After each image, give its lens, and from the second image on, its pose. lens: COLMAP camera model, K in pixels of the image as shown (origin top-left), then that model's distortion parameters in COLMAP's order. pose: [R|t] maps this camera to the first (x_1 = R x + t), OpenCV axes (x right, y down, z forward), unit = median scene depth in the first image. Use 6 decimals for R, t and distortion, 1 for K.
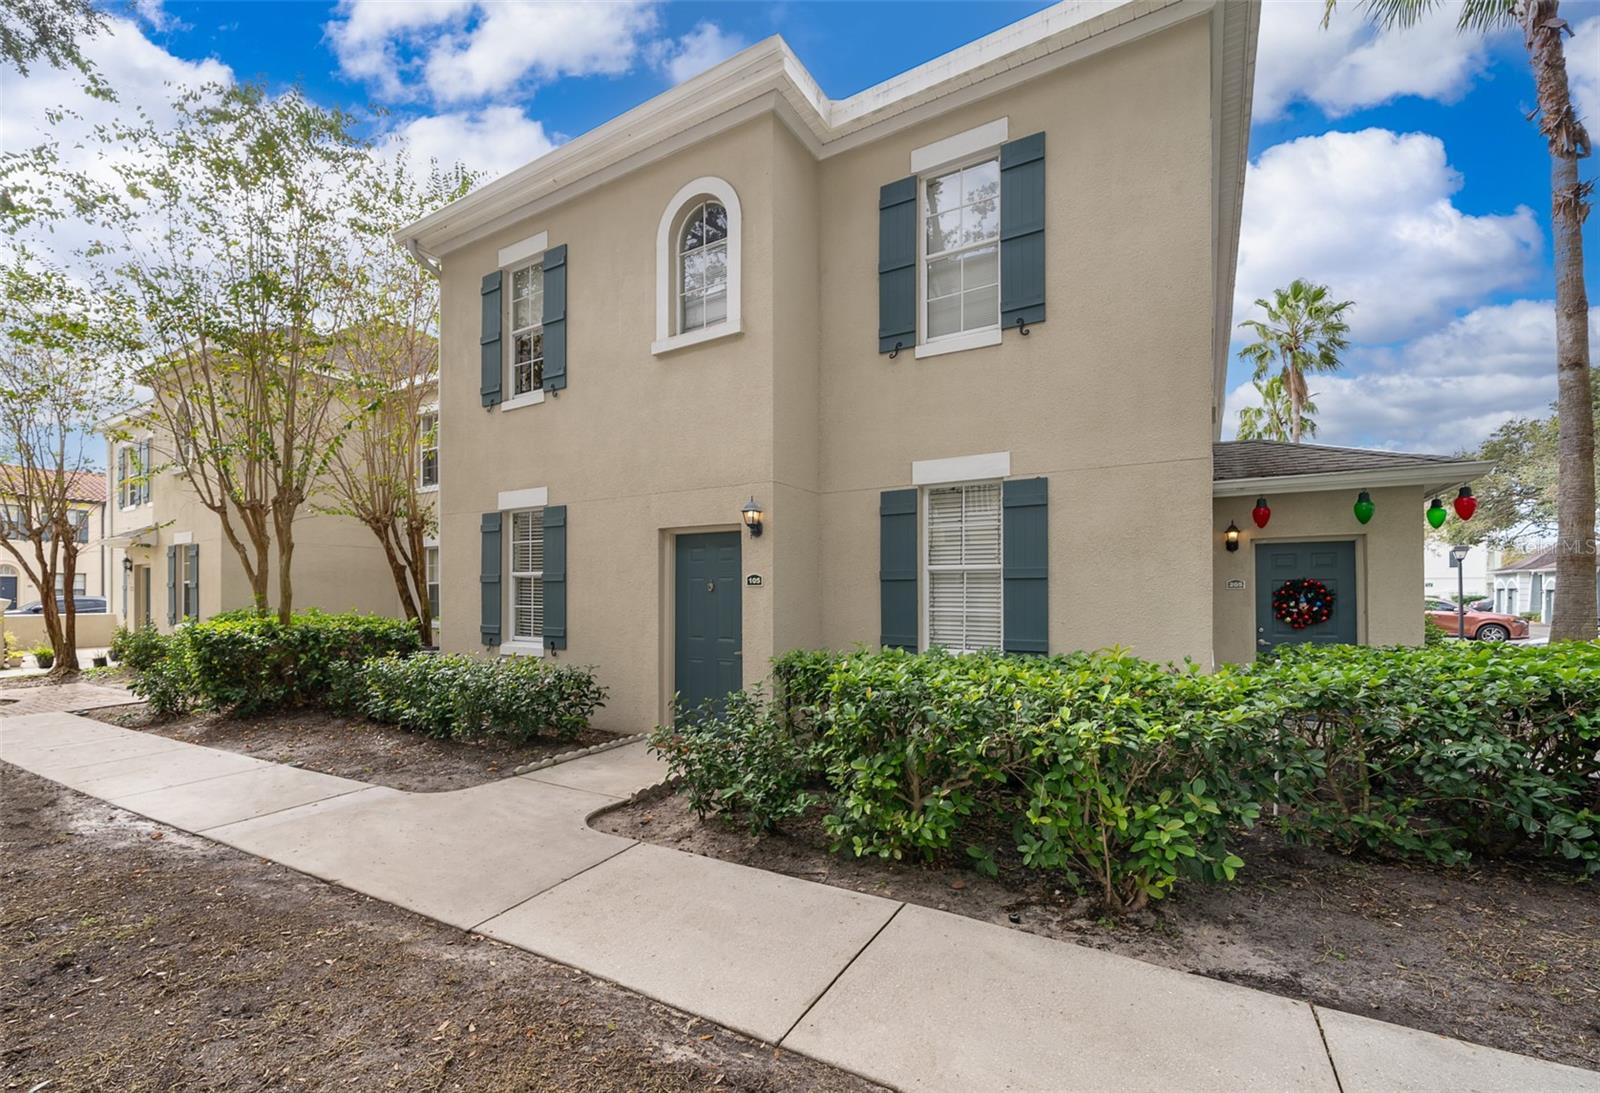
lens RADIAL K [[697.6, 0, 737.1], [0, 697.6, 596.9], [0, 0, 1]] dist [-0.002382, -0.000284]
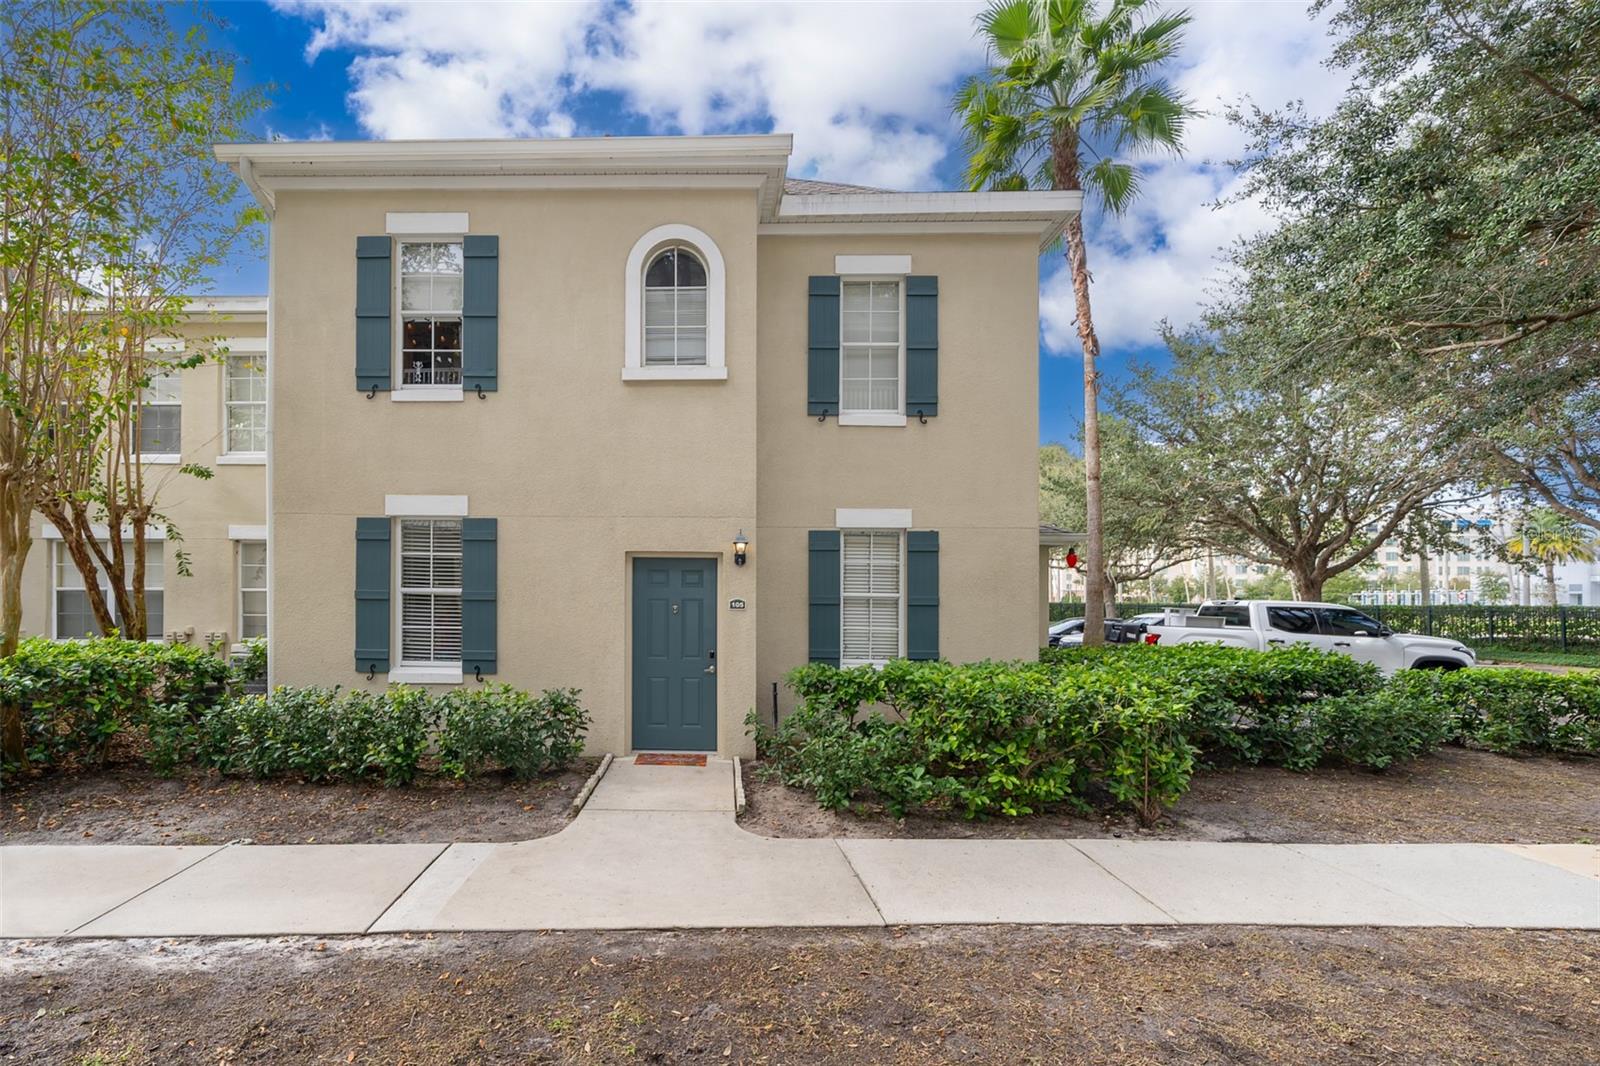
lens RADIAL K [[657.8, 0, 777.3], [0, 657.8, 606.9], [0, 0, 1]] dist [-0.001851, 0.000725]
pose [[0.847350, 0.005544, 0.531006, -0.455635], [-0.007695, 0.999969, 0.001840, -0.021108], [-0.530979, -0.005645, 0.847366, 0.069430]]
